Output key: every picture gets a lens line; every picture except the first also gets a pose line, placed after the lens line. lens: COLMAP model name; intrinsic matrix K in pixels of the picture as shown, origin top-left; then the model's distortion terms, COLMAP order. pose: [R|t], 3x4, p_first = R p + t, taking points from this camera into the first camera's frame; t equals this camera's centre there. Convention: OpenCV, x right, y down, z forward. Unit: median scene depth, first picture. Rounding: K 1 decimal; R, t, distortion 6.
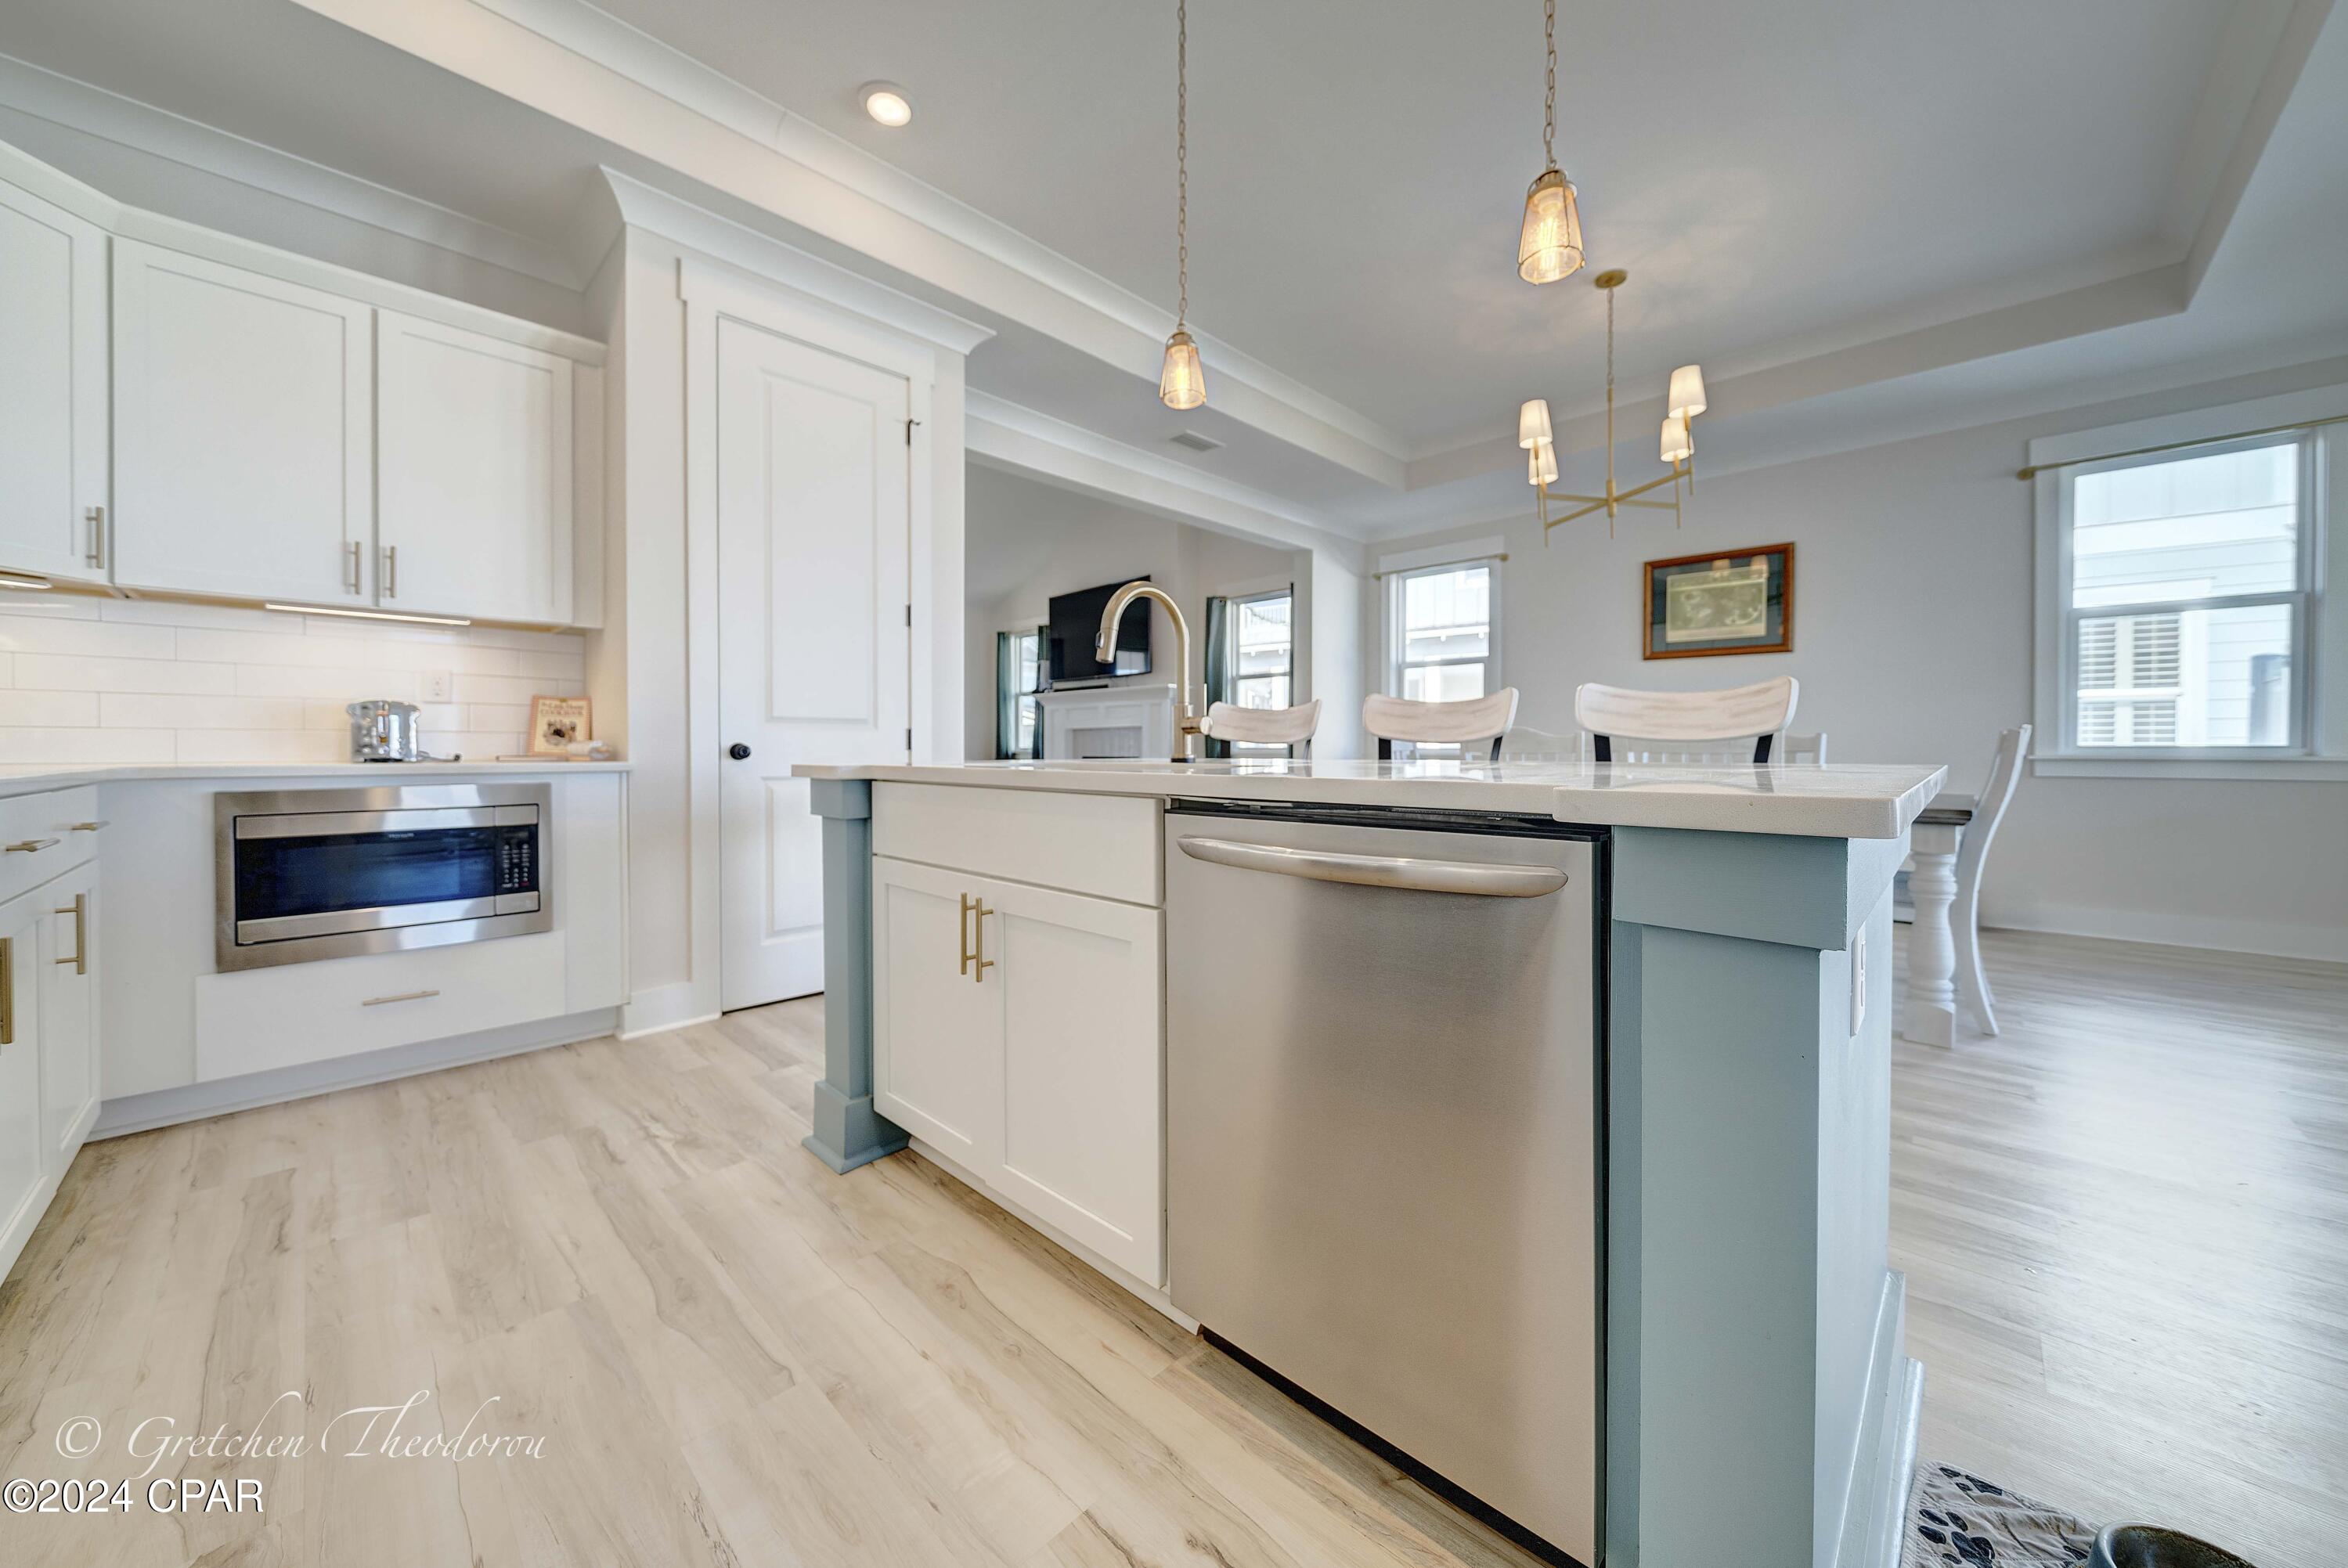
lens RADIAL K [[840.5, 0, 1175.1], [0, 840.5, 756.3], [0, 0, 1]] dist [-0.001690, -0.000089]
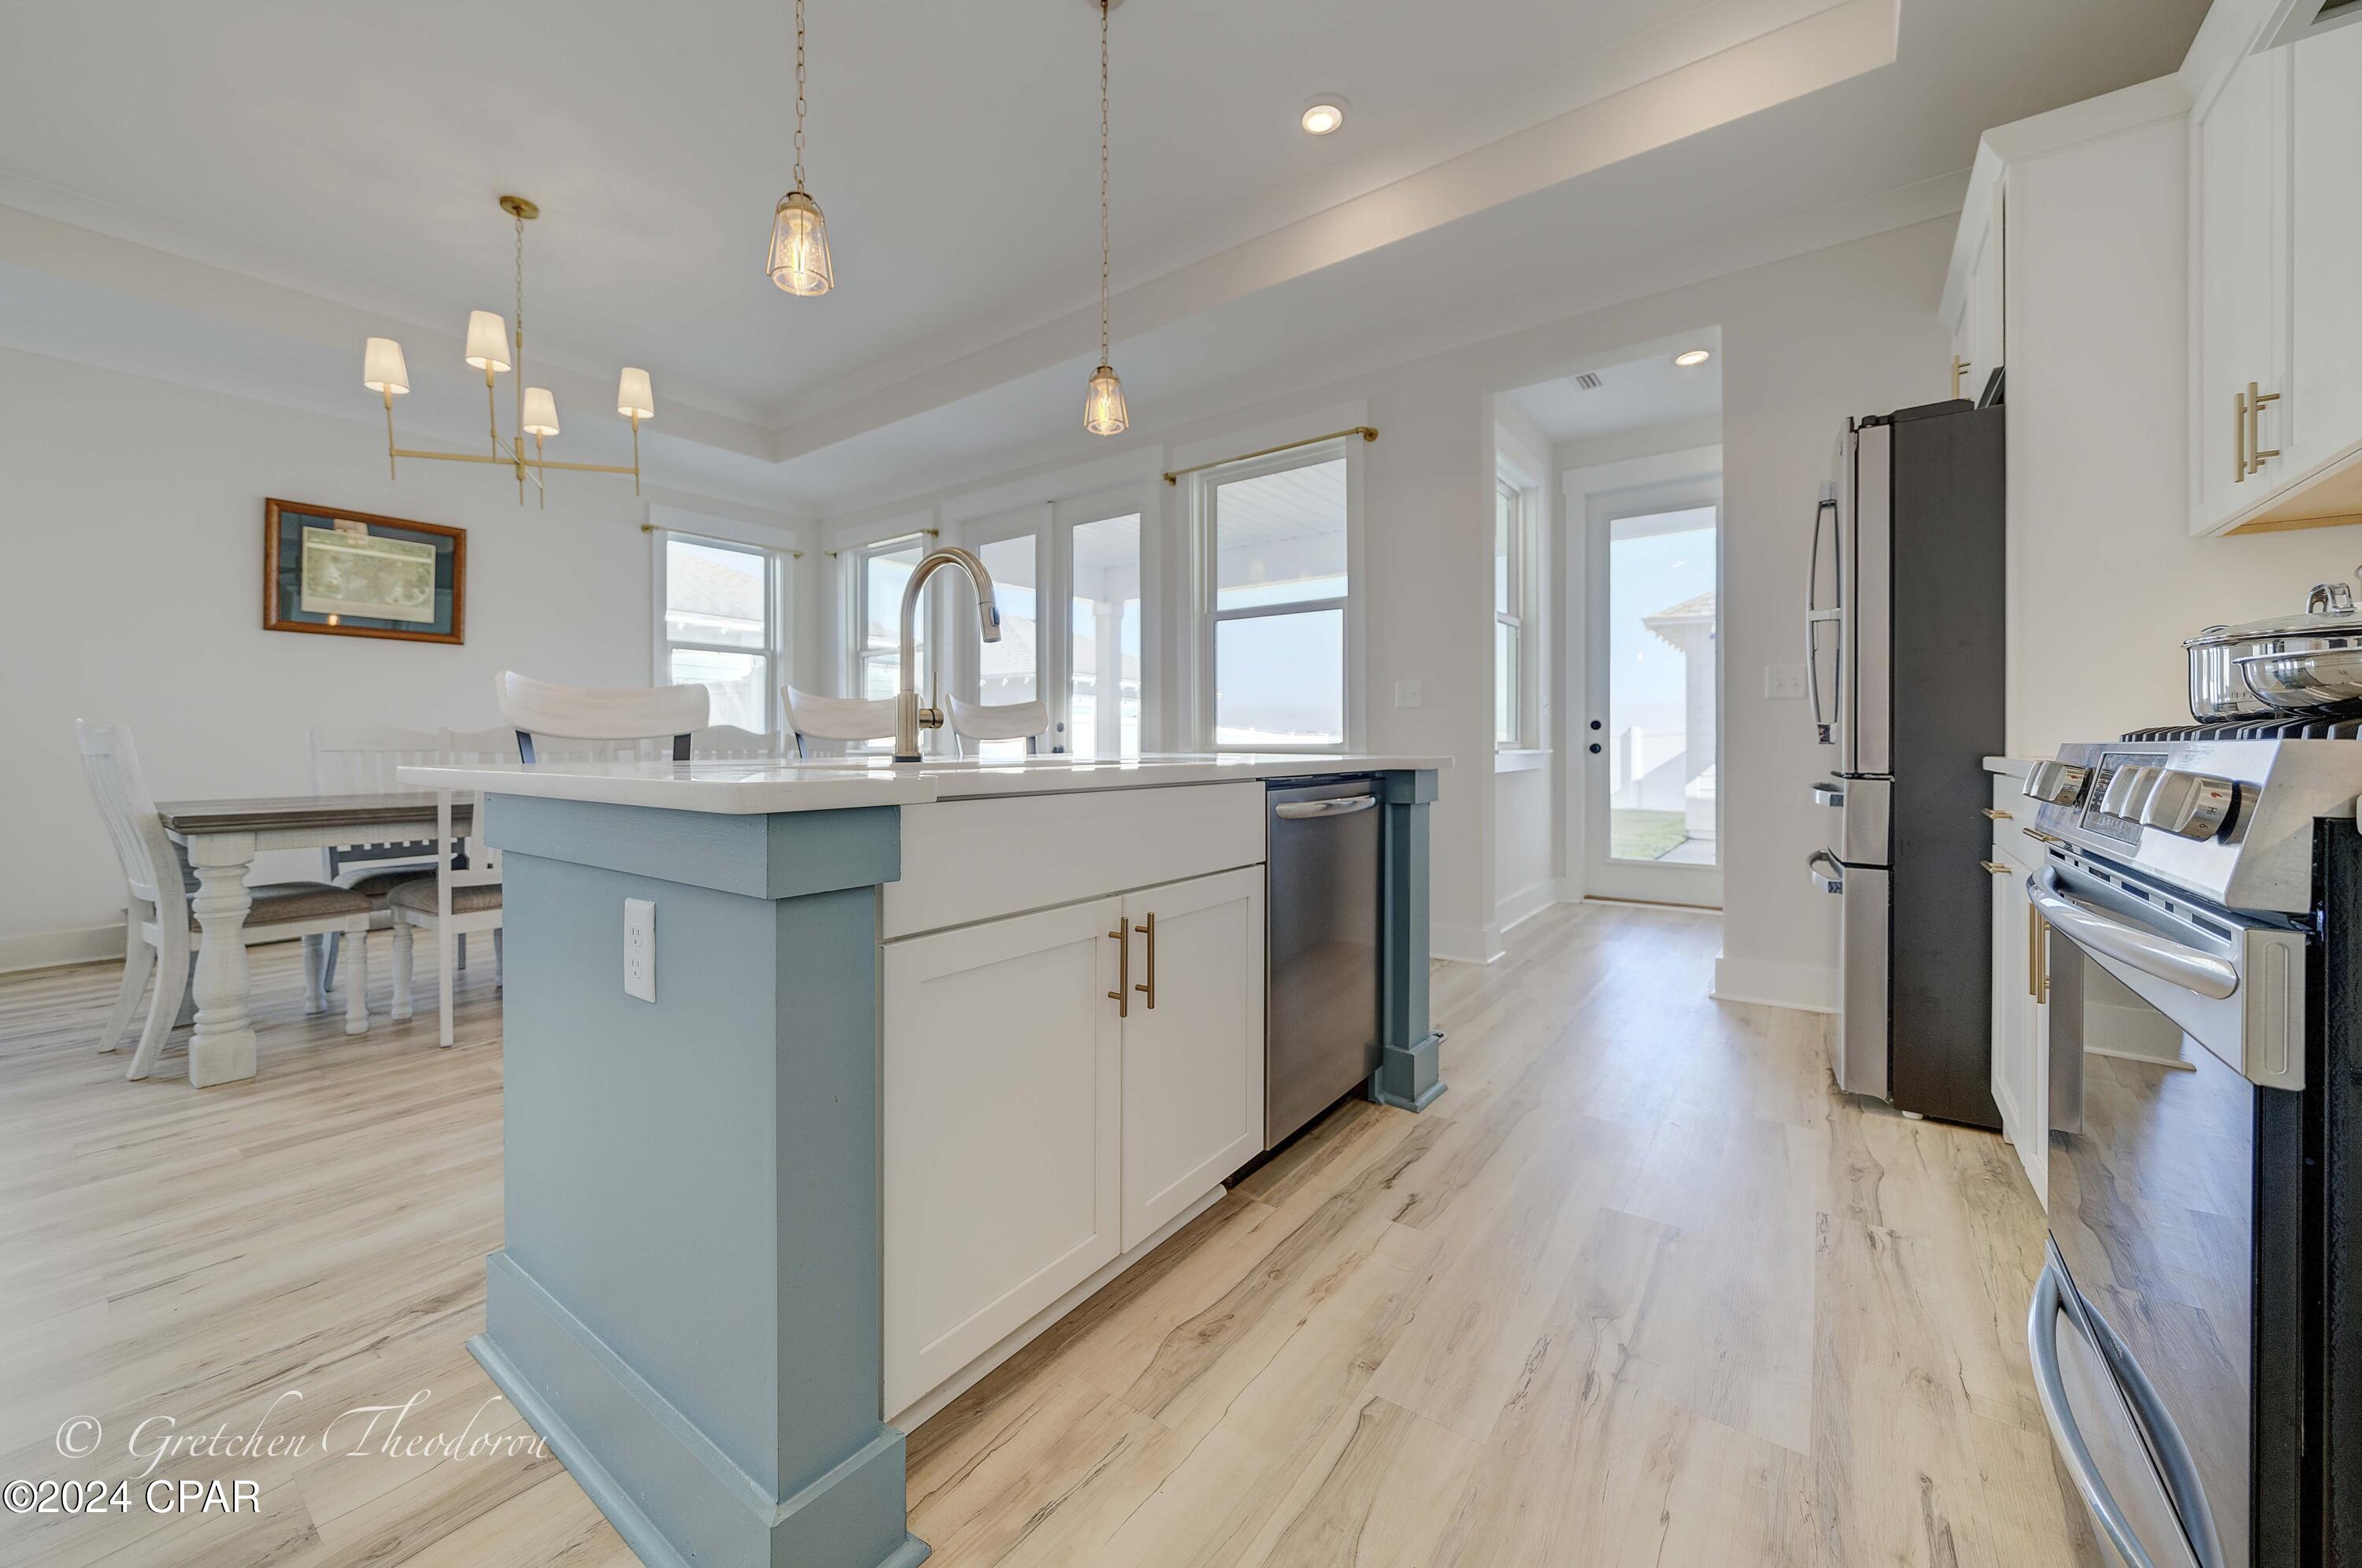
lens RADIAL K [[885.4, 0, 1179.6], [0, 885.4, 739.9], [0, 0, 1]] dist [-0.005893, -0.000152]
pose [[-0.133593, 0.002489, 0.991033, -0.795704], [0.015808, 0.999875, -0.000381, -0.008563], [-0.990910, 0.015616, -0.133615, 0.747780]]
